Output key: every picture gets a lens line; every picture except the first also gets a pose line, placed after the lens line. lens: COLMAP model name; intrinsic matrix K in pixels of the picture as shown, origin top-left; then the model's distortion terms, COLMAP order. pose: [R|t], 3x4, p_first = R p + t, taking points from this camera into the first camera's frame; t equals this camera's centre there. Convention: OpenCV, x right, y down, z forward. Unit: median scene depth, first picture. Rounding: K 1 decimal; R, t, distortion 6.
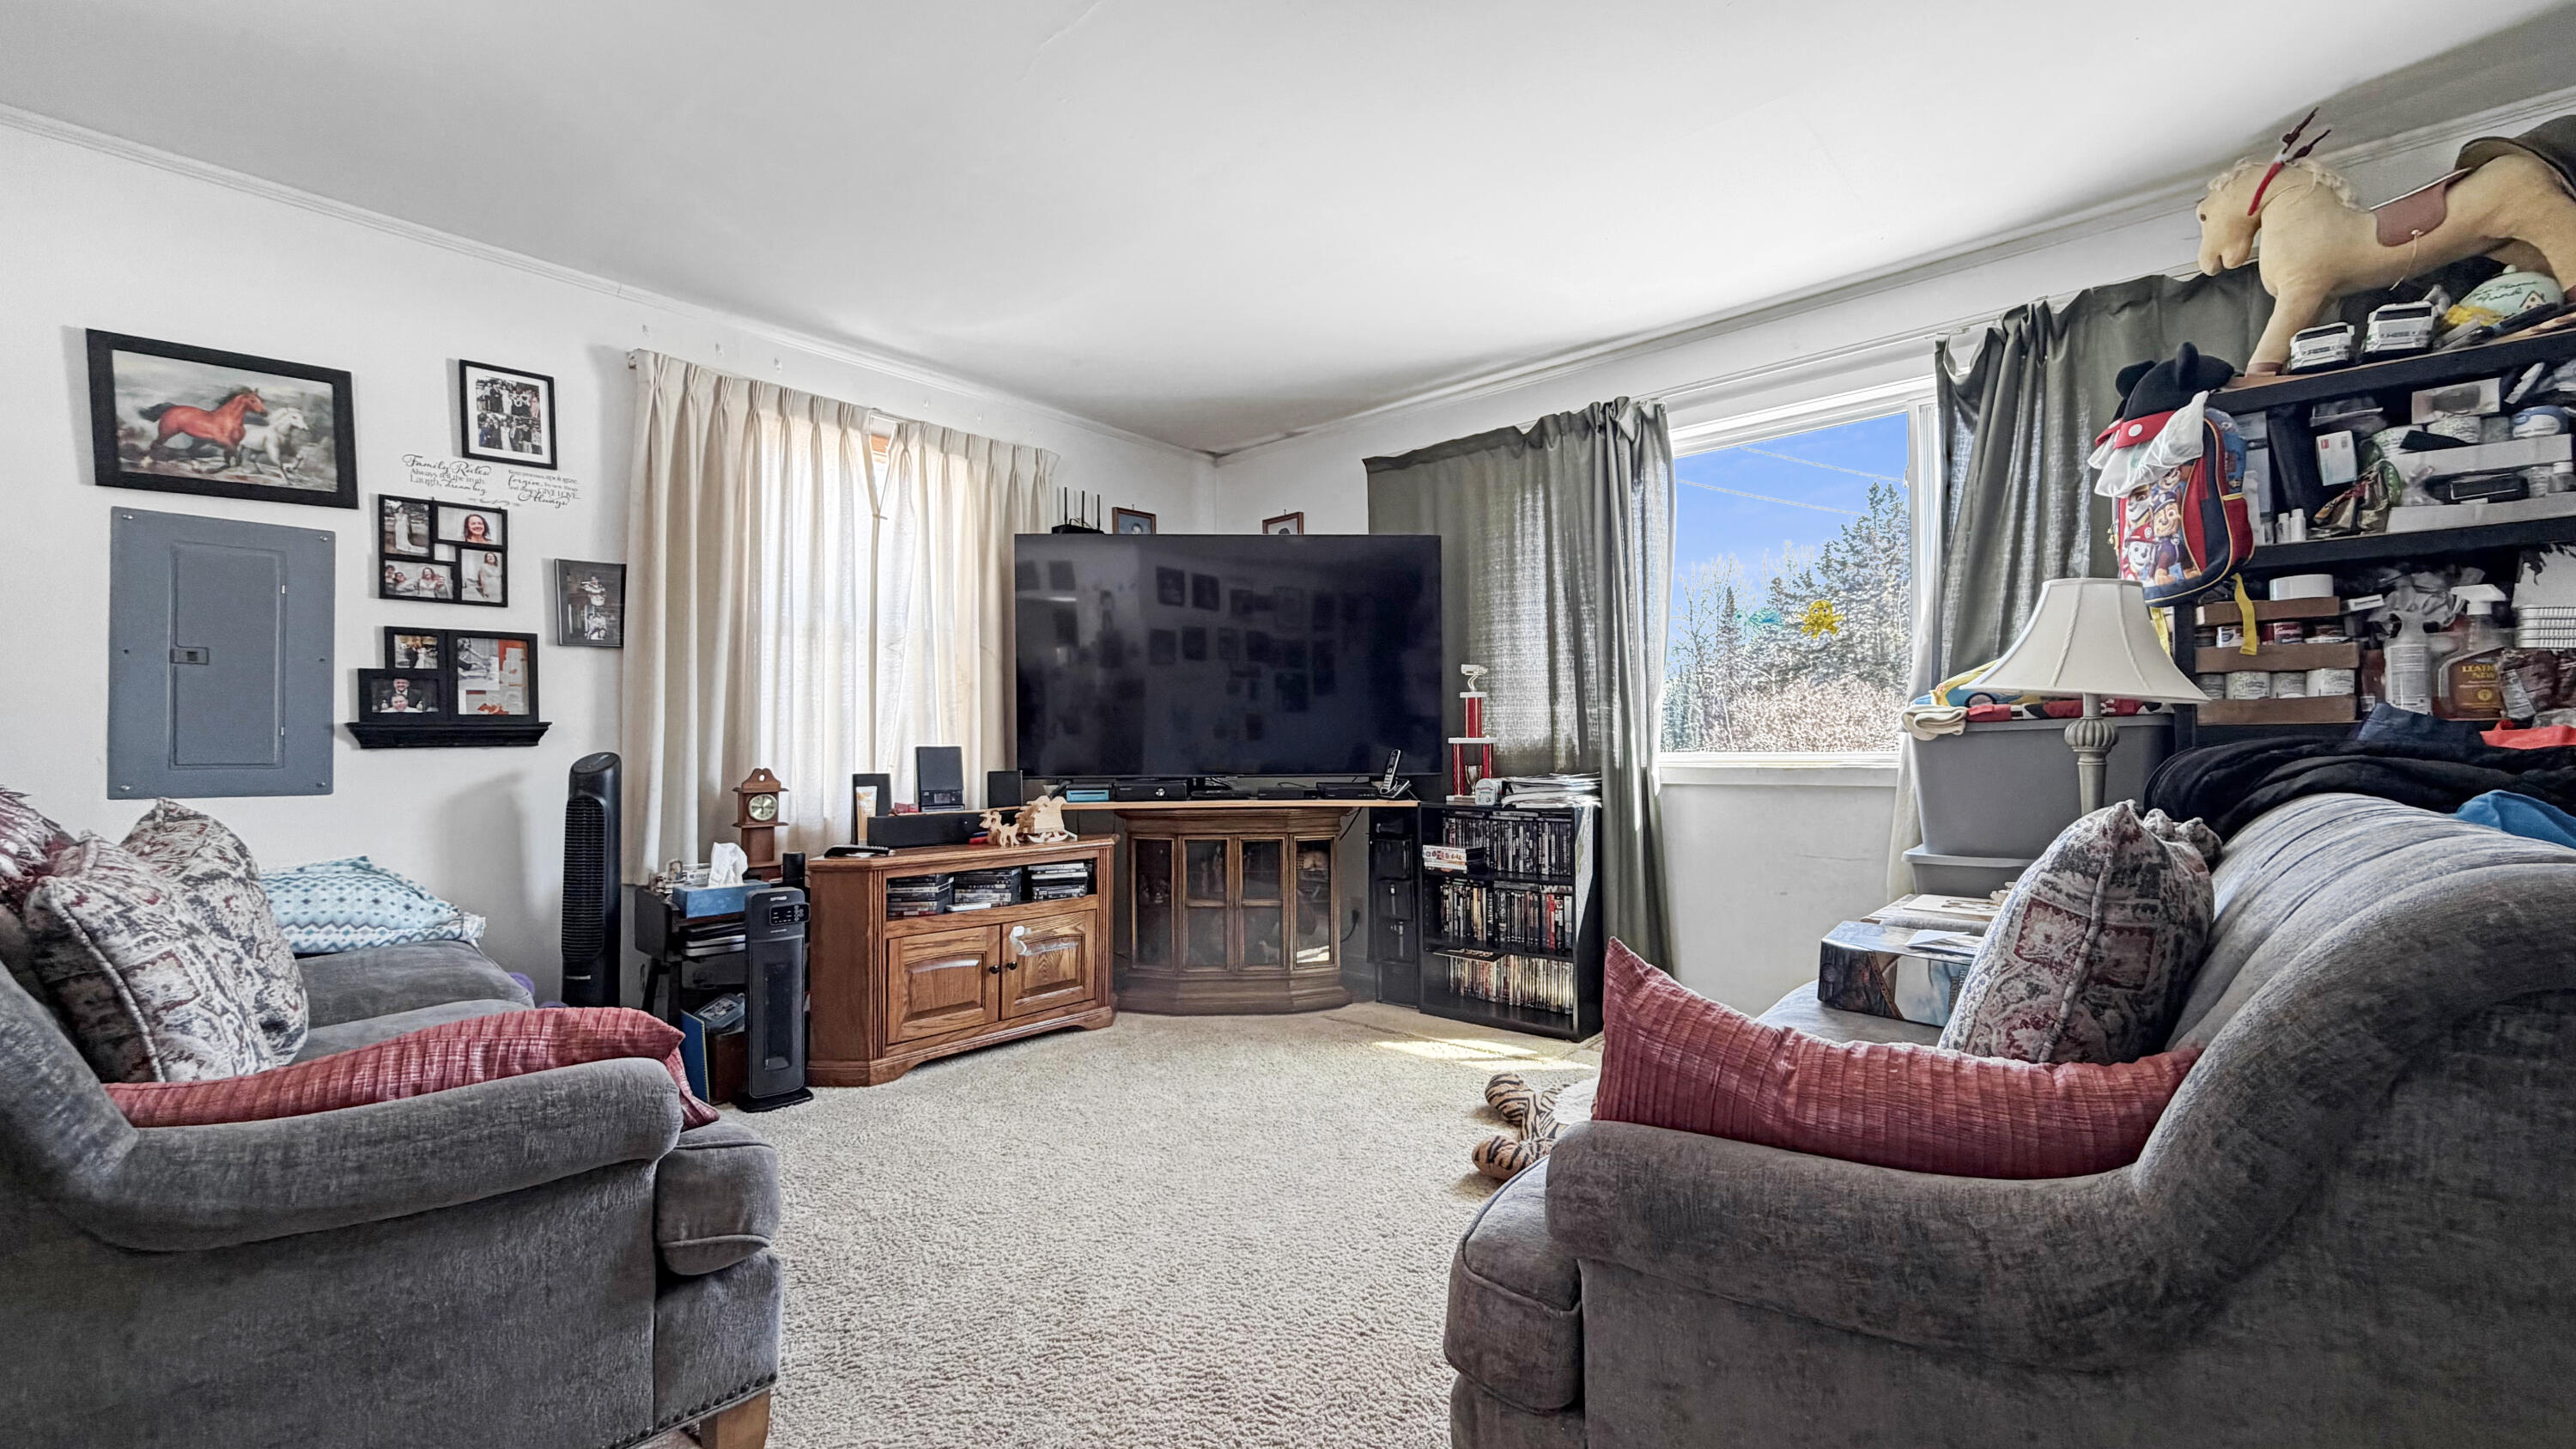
lens RADIAL K [[1043.3, 0, 1278.7], [0, 1043.3, 736.9], [0, 0, 1]] dist [-0.001917, 0.000436]
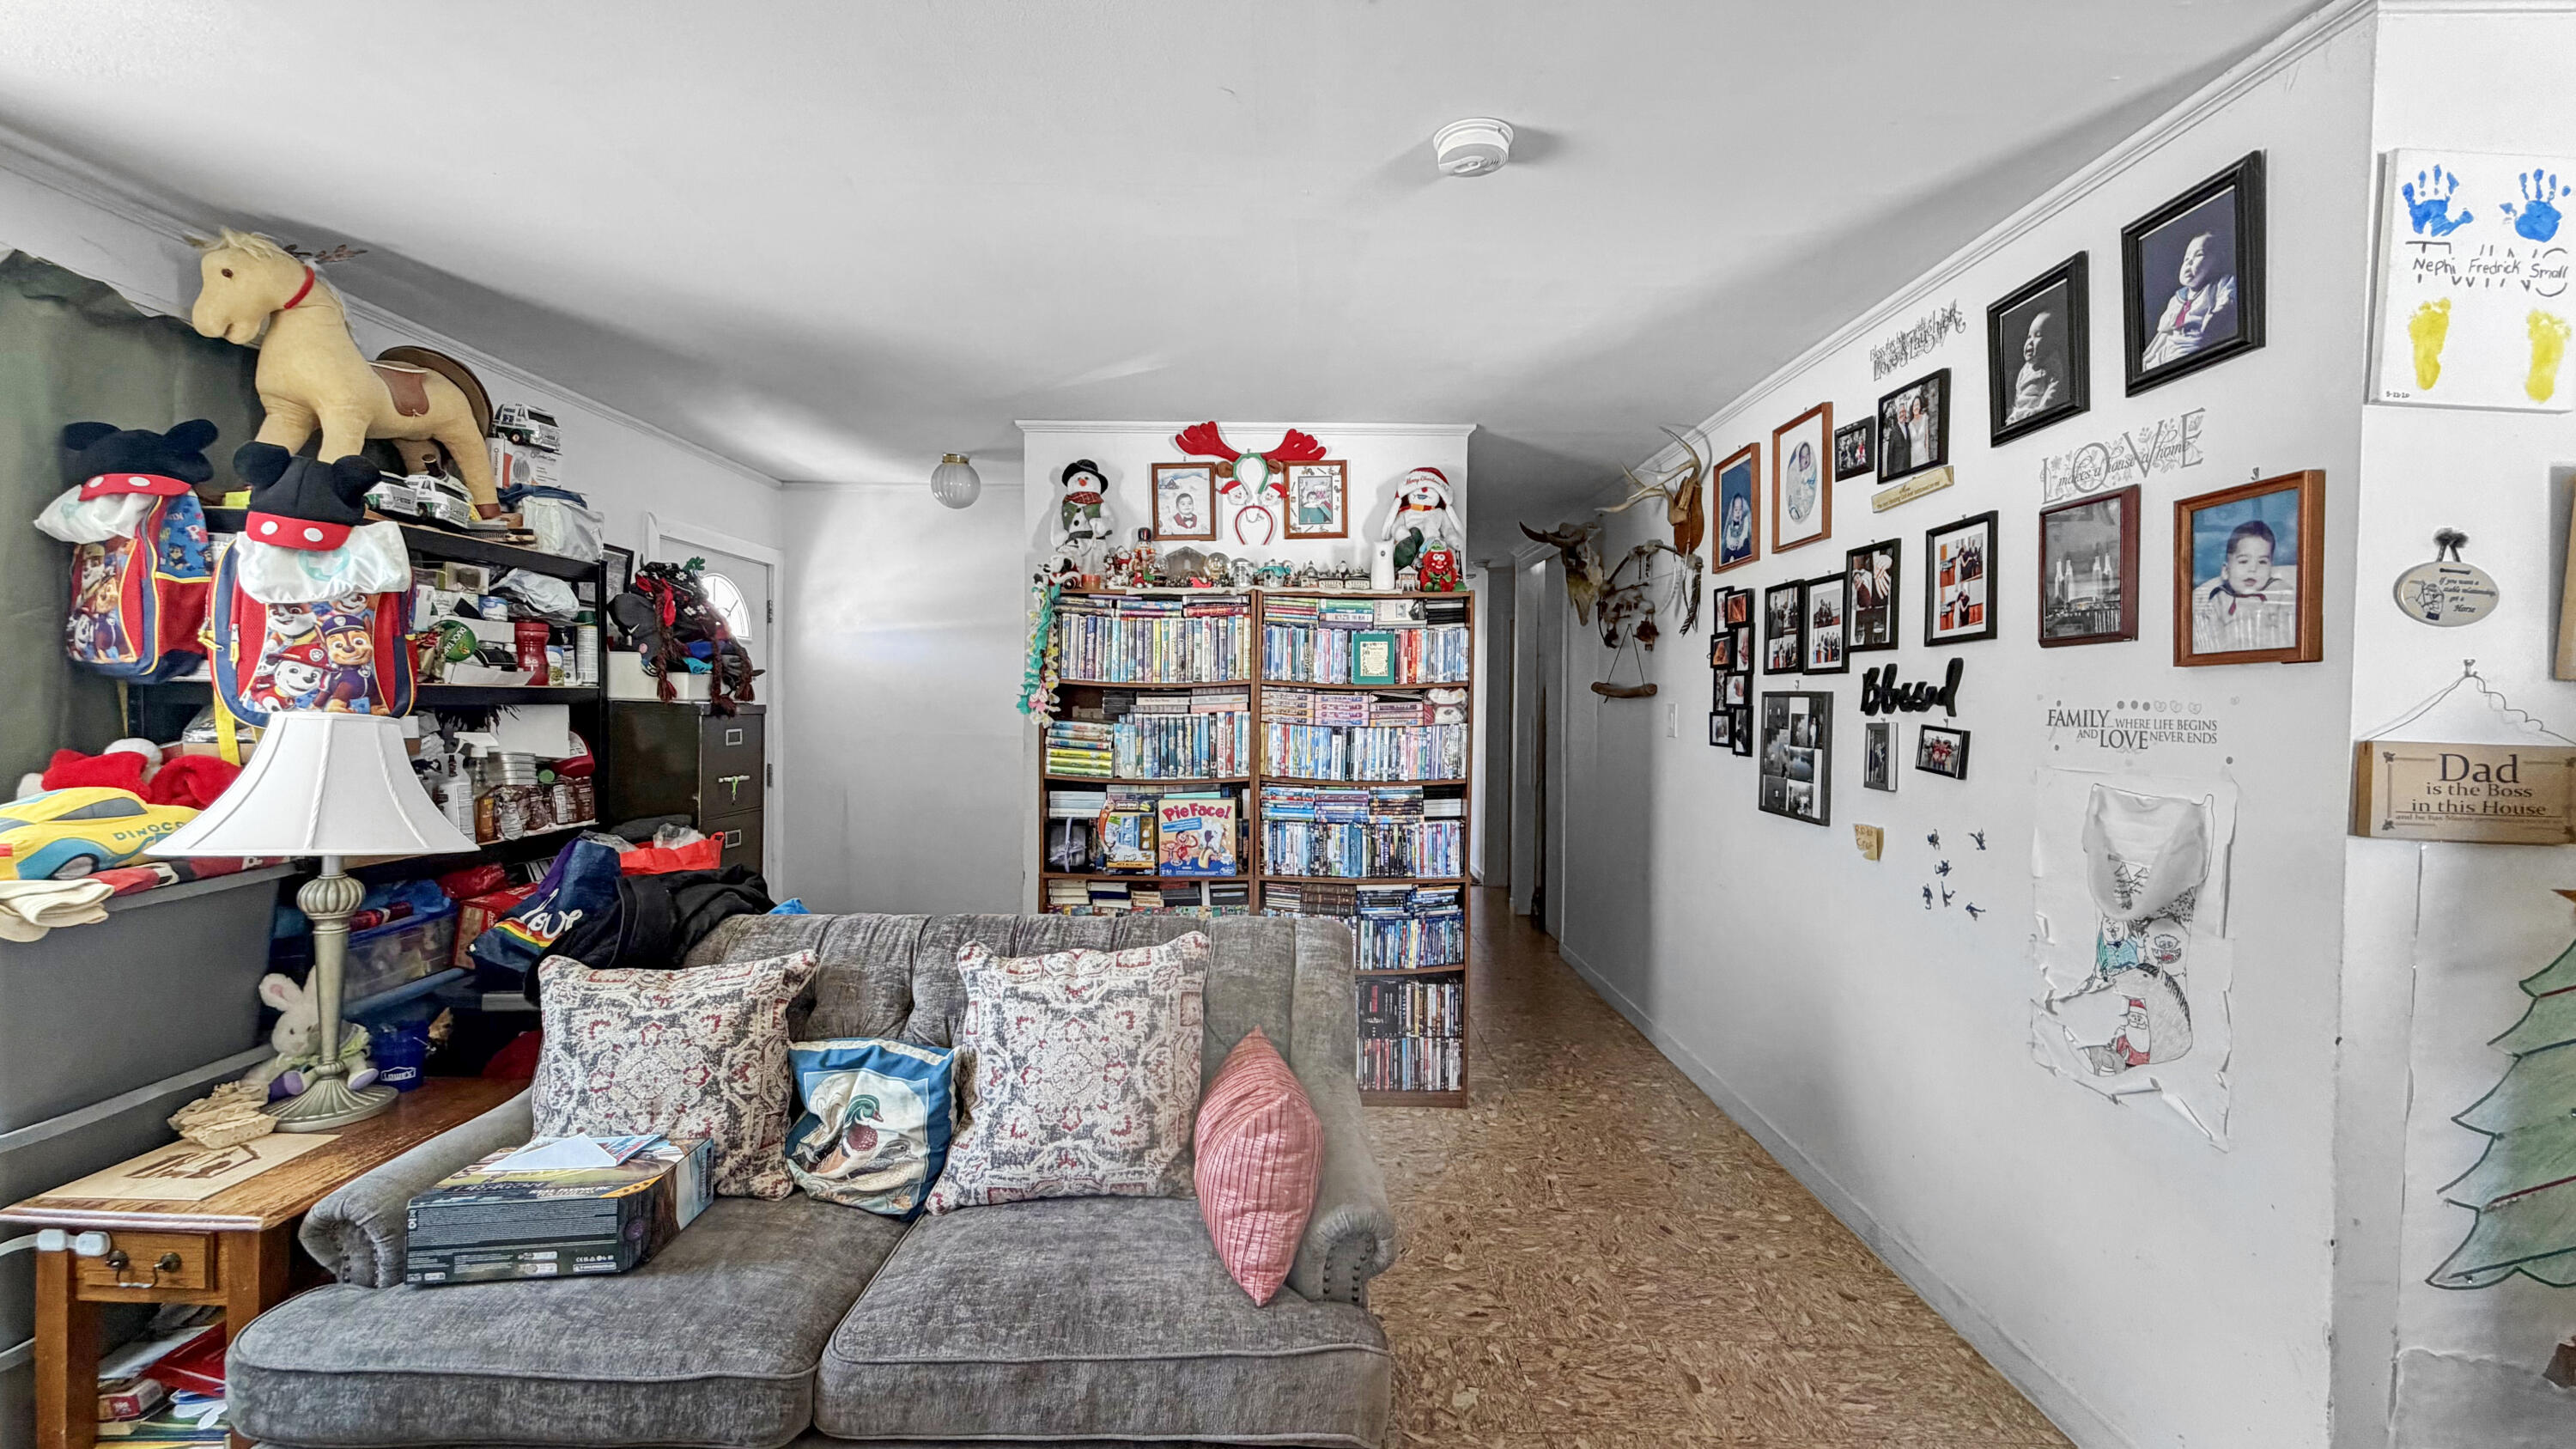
lens RADIAL K [[1043.3, 0, 1277.7], [0, 1043.3, 730.8], [0, 0, 1]] dist [-0.001917, 0.000436]
pose [[-0.665412, -0.017869, 0.746262, -0.267826], [-0.013212, 0.999839, 0.012160, -0.118218], [-0.746359, -0.001768, -0.665541, 0.752085]]
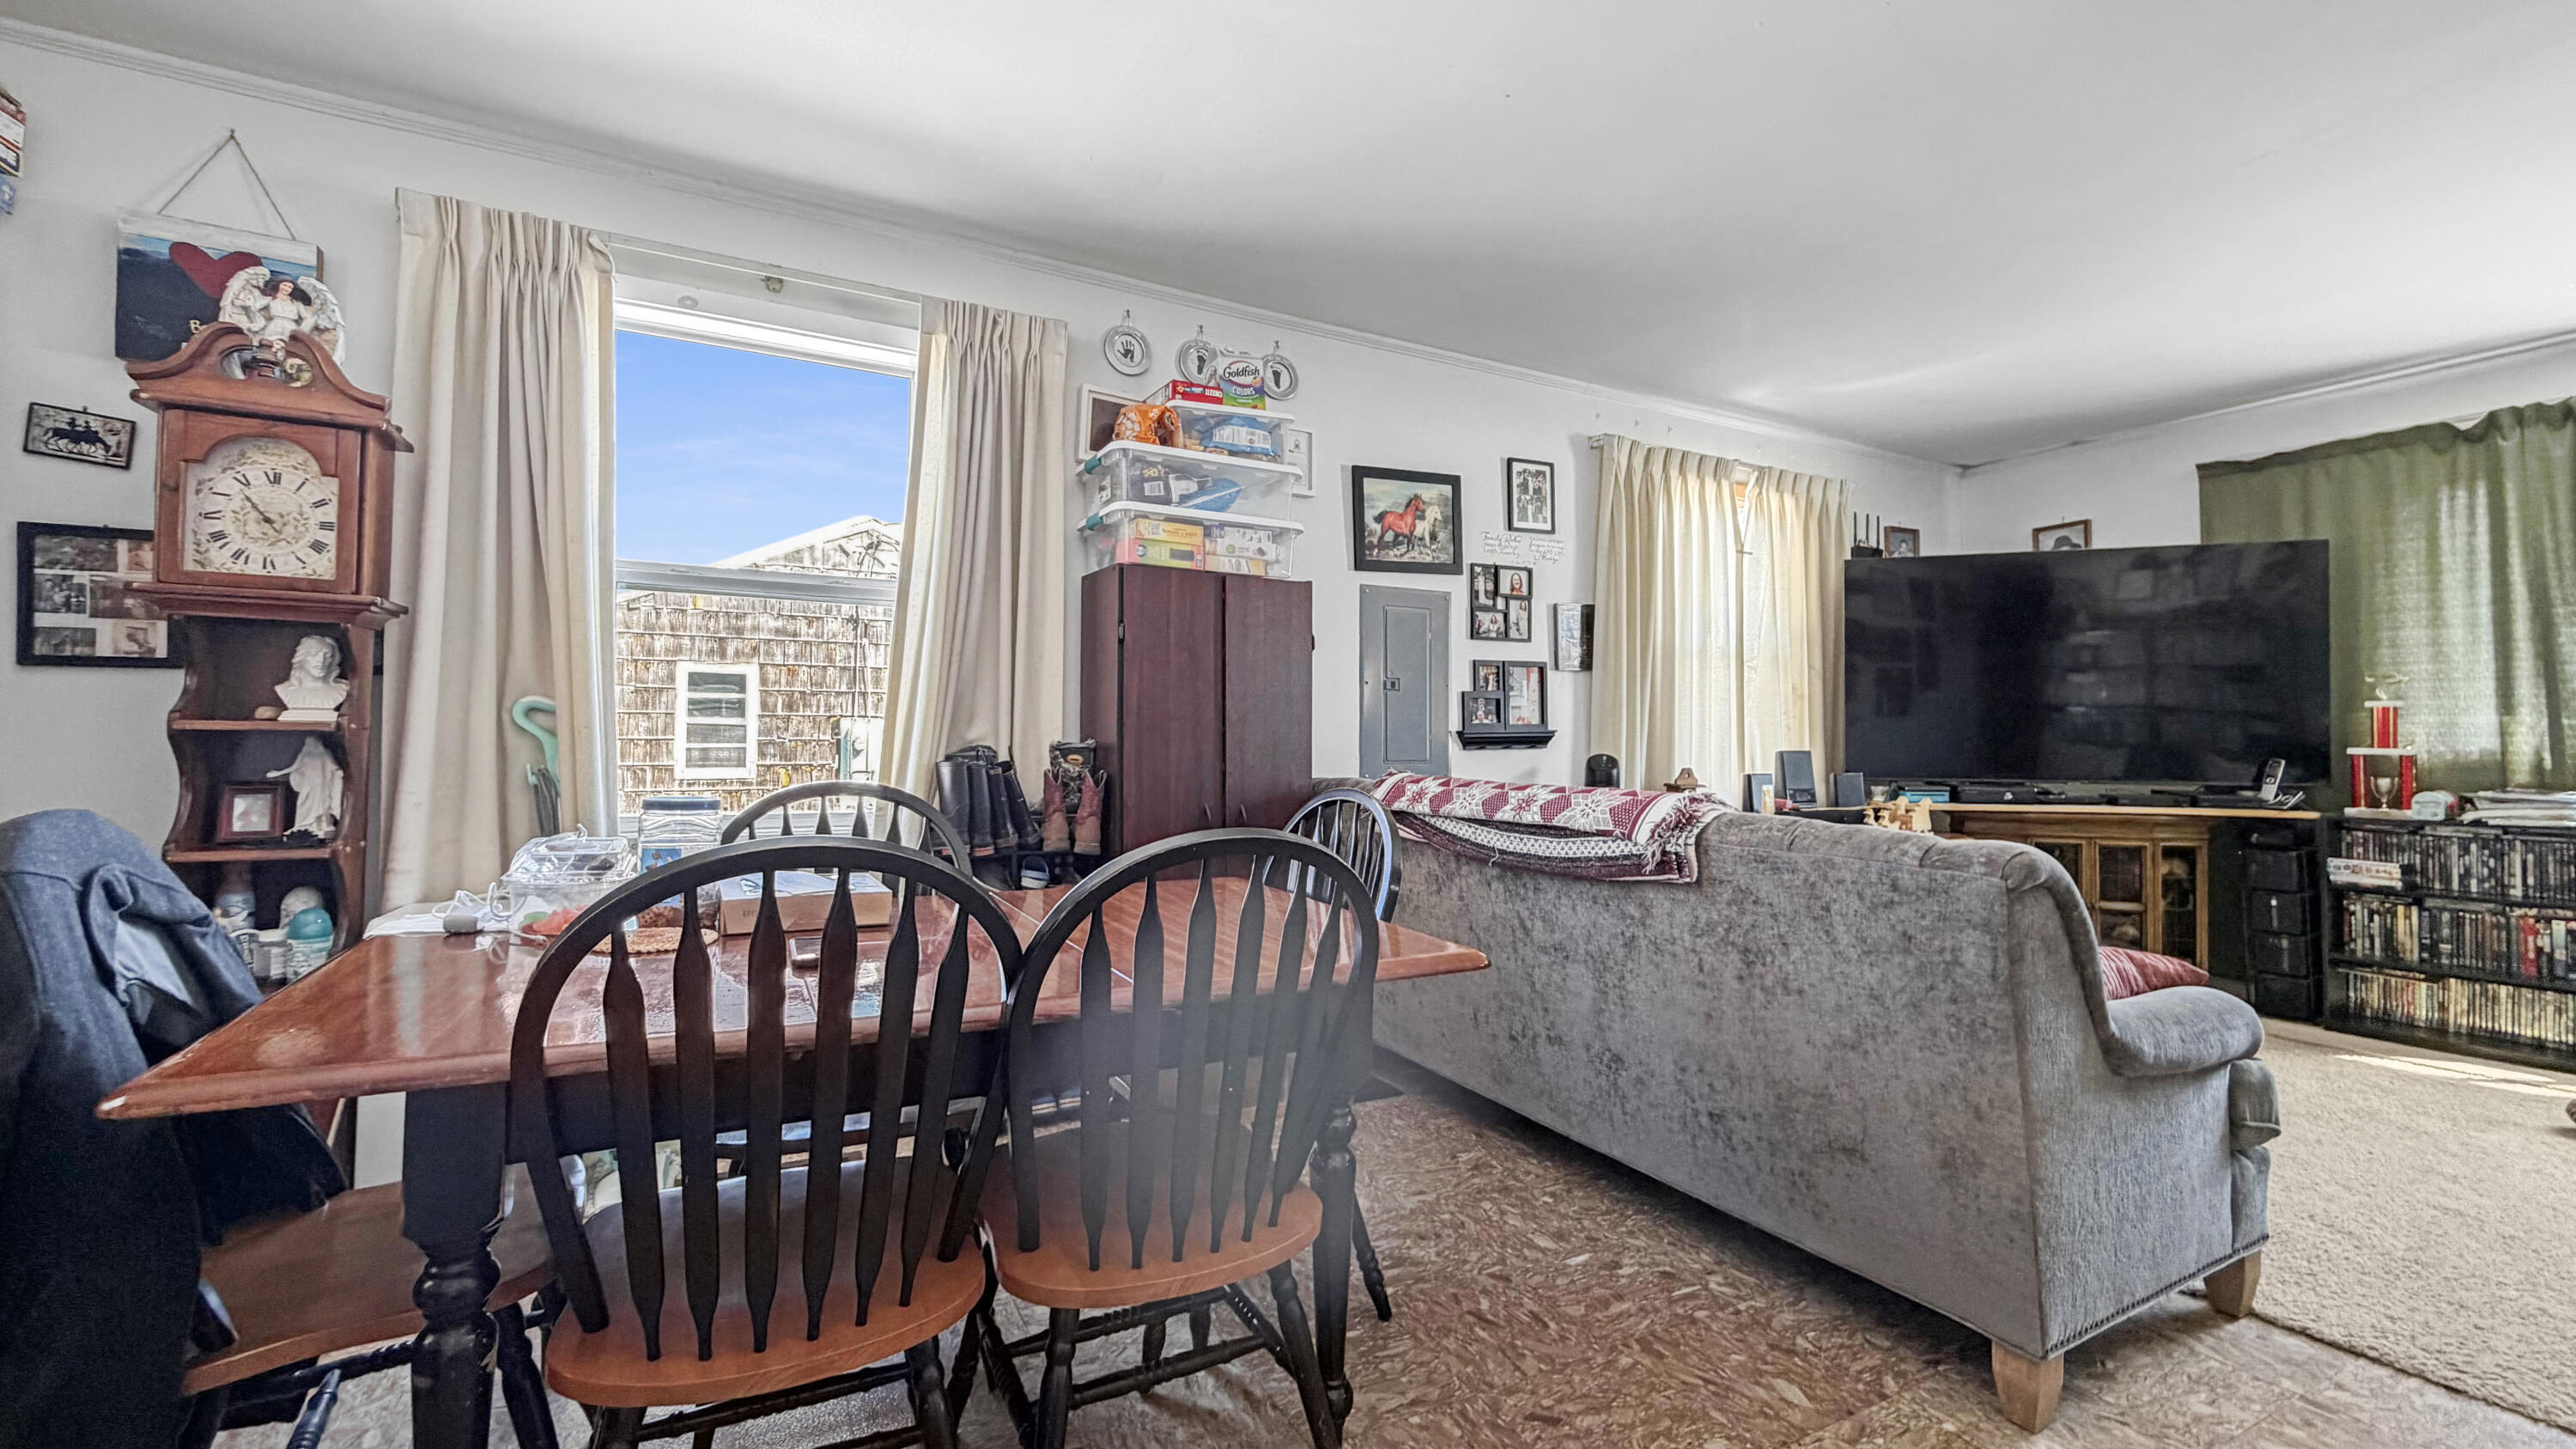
lens RADIAL K [[1043.3, 0, 1283.0], [0, 1043.3, 712.6], [0, 0, 1]] dist [-0.001917, 0.000436]
pose [[0.938576, 0.001940, -0.345068, -0.567046], [-0.007137, 0.999879, -0.013790, -0.015456], [0.345000, 0.015406, 0.938476, -0.326325]]
